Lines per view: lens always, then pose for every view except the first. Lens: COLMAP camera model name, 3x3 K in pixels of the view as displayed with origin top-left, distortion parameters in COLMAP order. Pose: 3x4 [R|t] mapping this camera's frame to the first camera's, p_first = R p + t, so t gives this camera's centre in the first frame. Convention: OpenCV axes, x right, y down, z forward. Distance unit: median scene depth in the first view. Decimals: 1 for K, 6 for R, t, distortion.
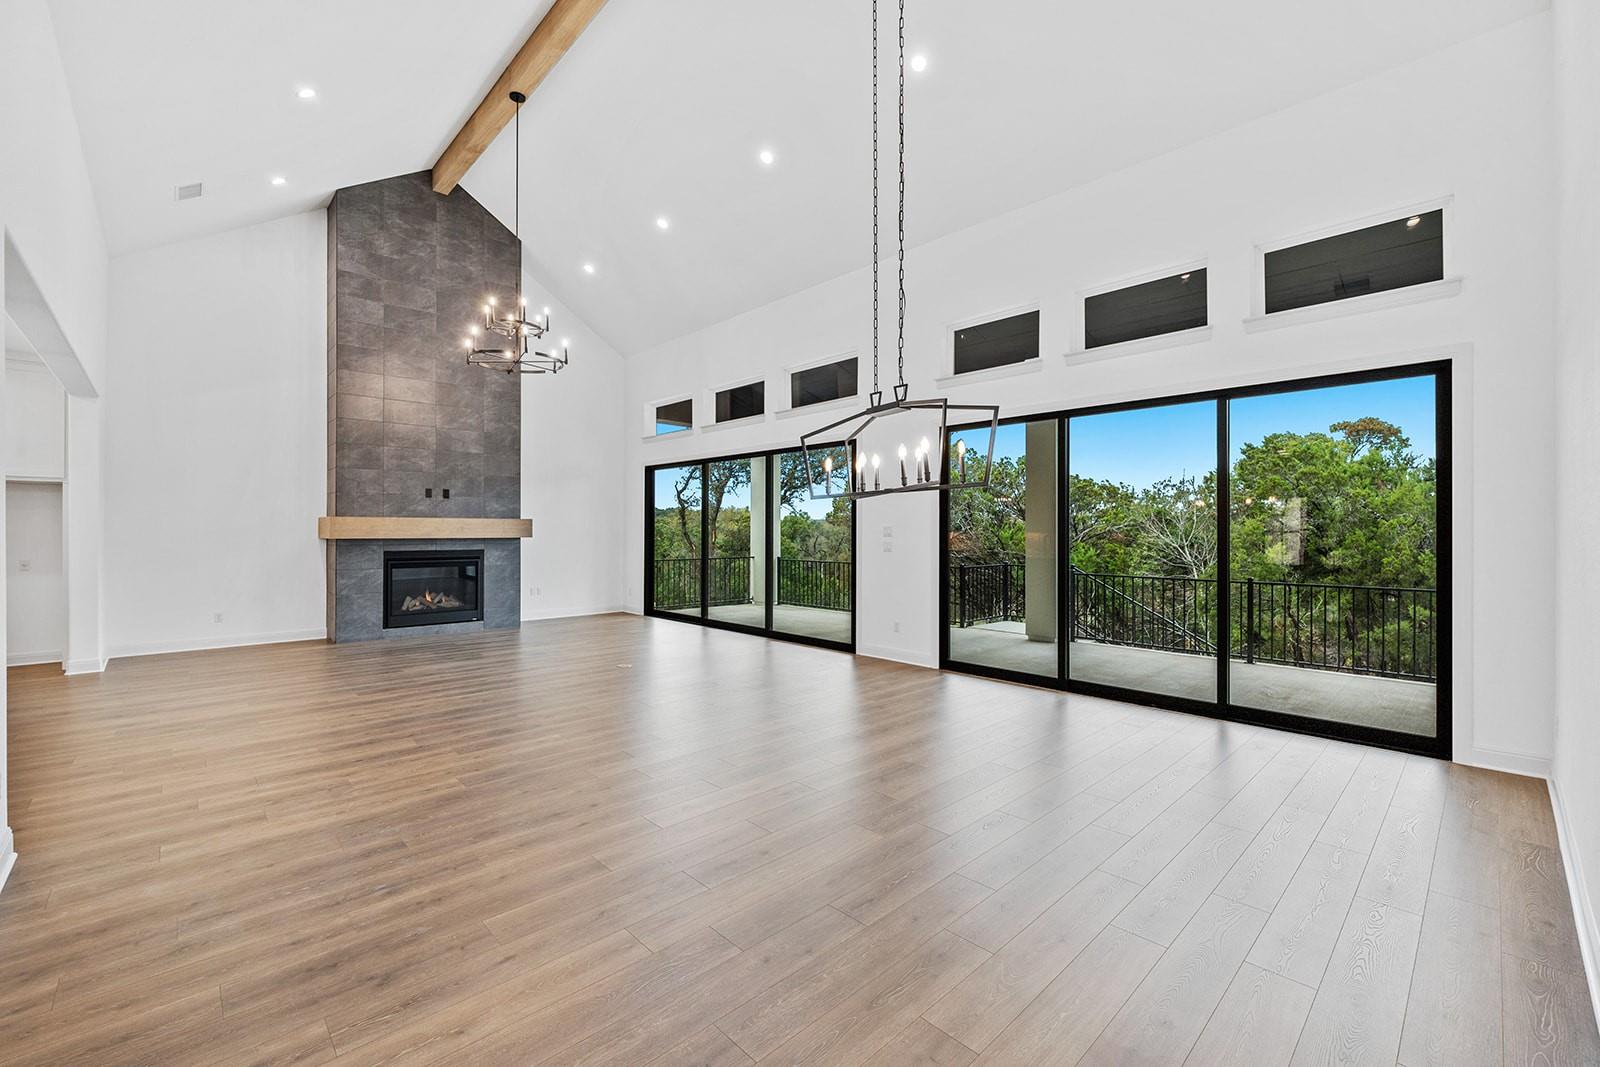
lens RADIAL K [[660.2, 0, 793.1], [0, 660.2, 526.3], [0, 0, 1]] dist [-0.000517, 0.000038]
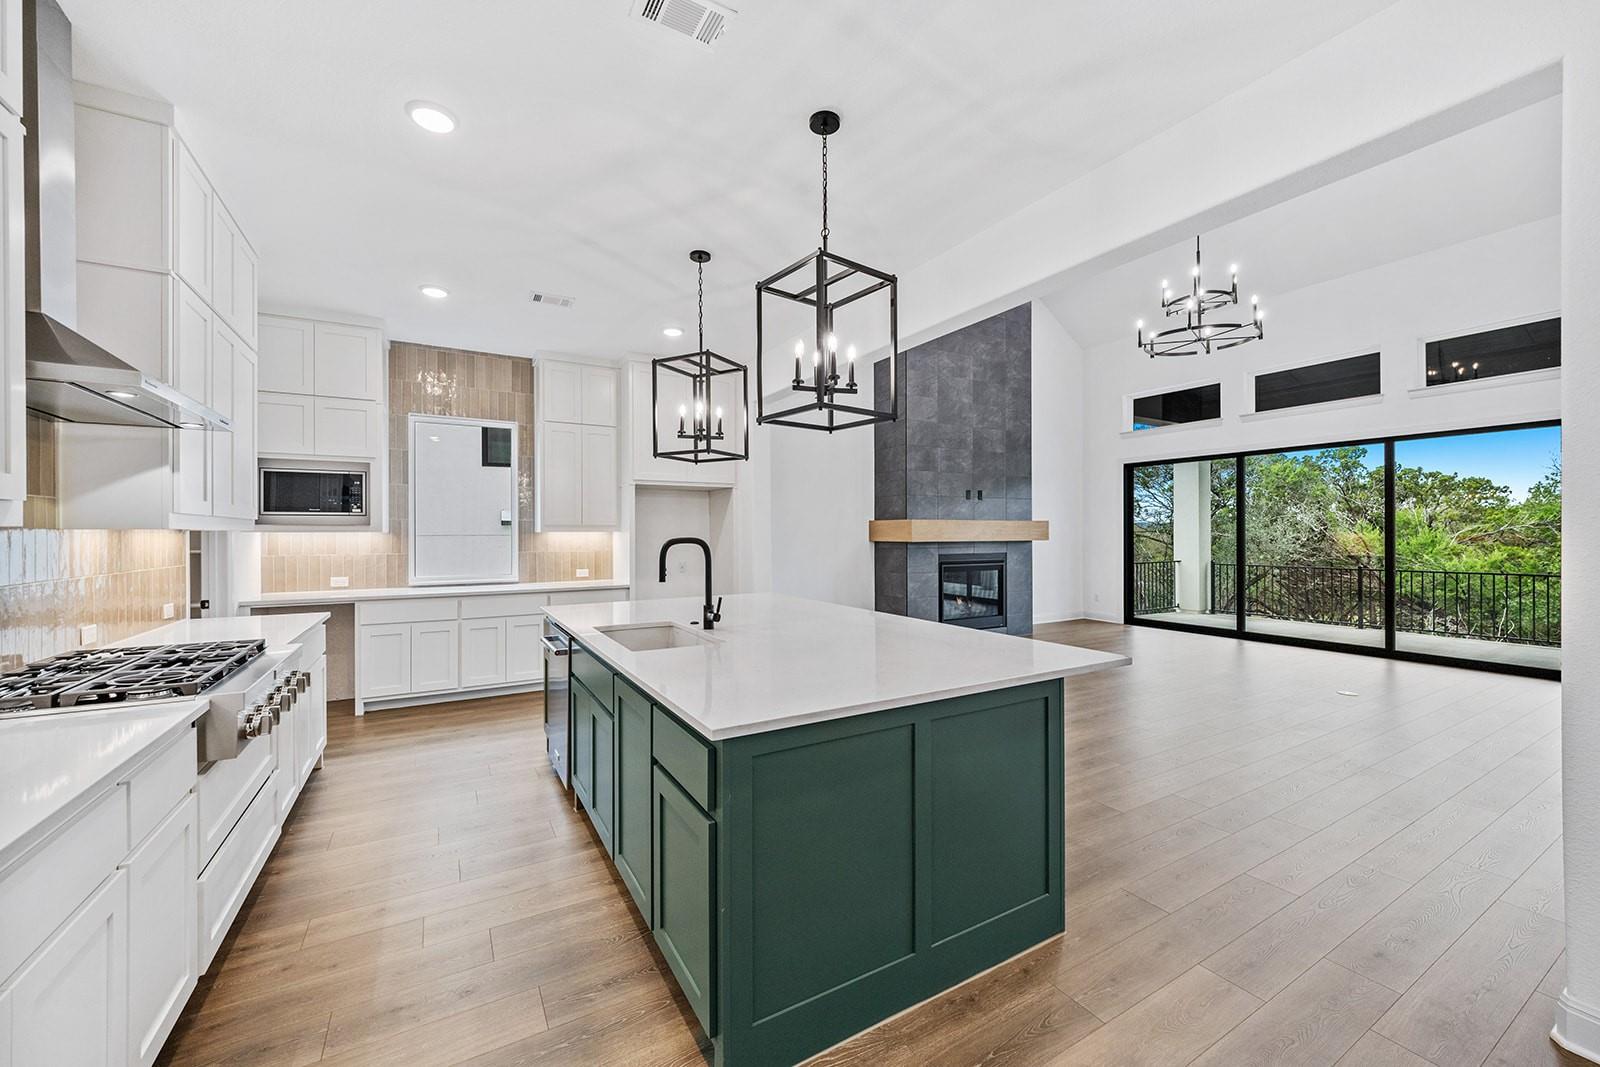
lens RADIAL K [[639.3, 0, 806.5], [0, 639.3, 531.5], [0, 0, 1]] dist [0.001783, 0.000082]
pose [[0.975679, -0.003239, -0.219180, -0.570764], [0.003989, 0.999988, 0.002980, 0.000071], [0.219167, -0.003782, 0.975680, 0.028036]]
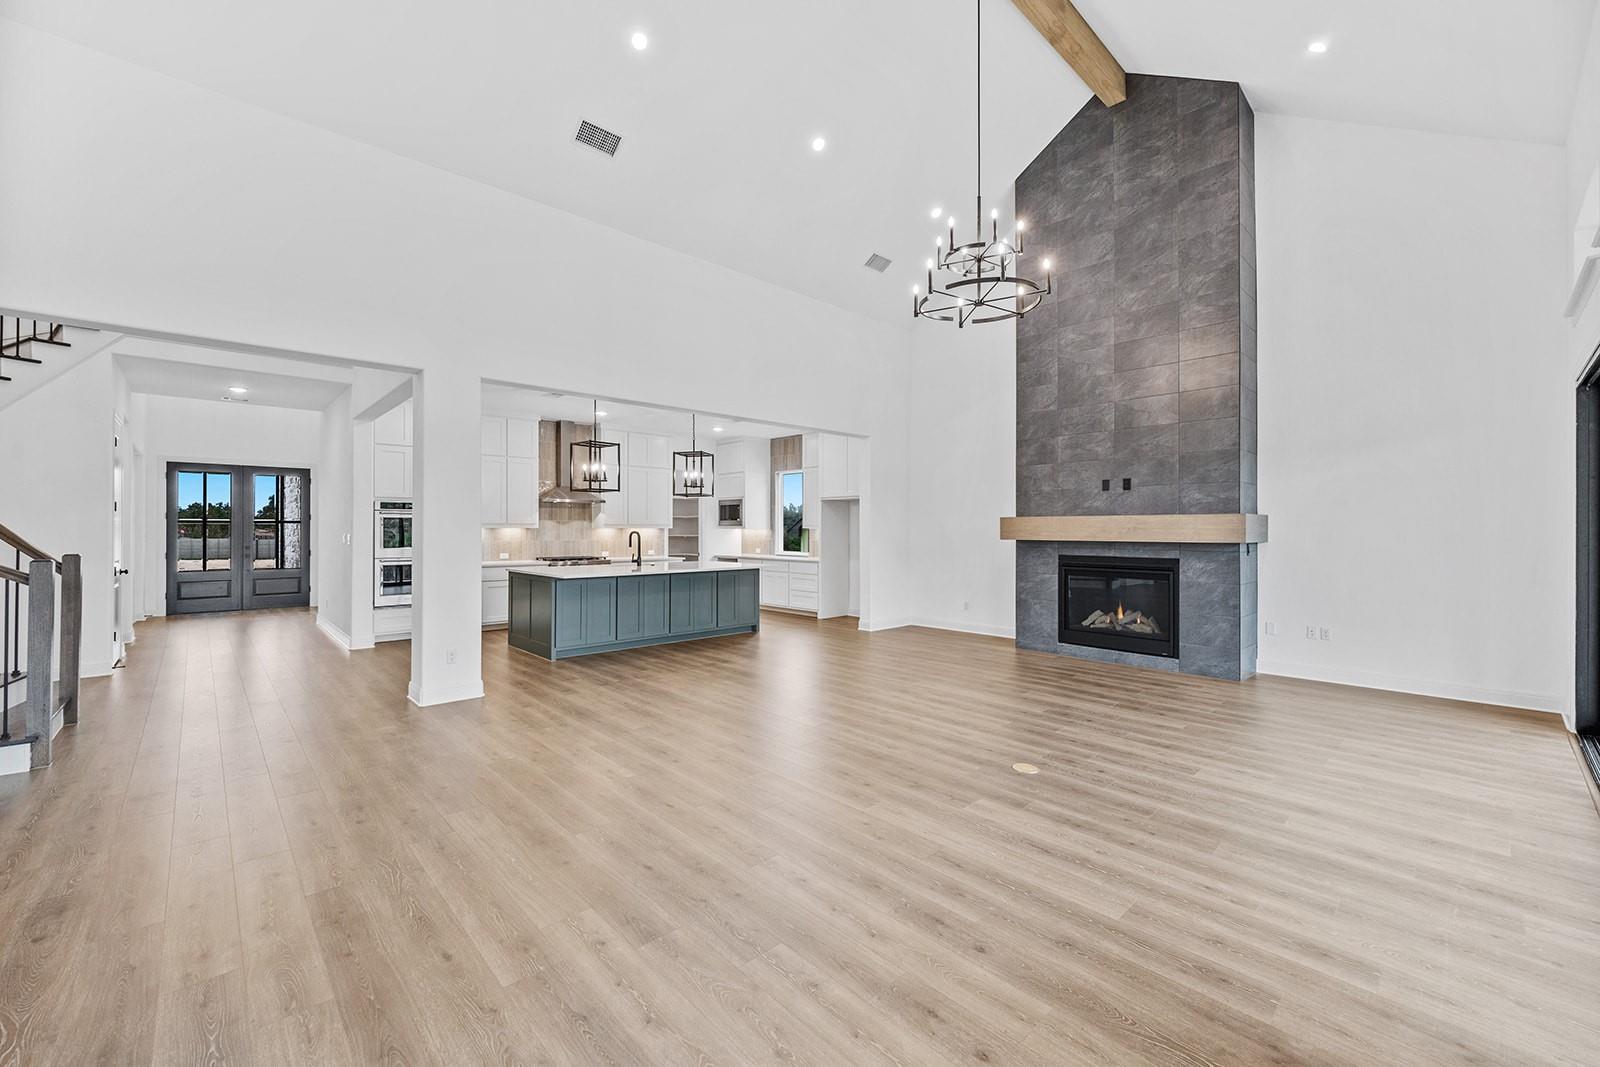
lens RADIAL K [[639.3, 0, 794.1], [0, 639.3, 528.2], [0, 0, 1]] dist [0.001783, 0.000082]
pose [[-0.001202, -0.005002, -0.999987, 0.226473], [0.002439, 0.999984, -0.005005, 0.005202], [0.999996, -0.002445, -0.001190, 0.611712]]
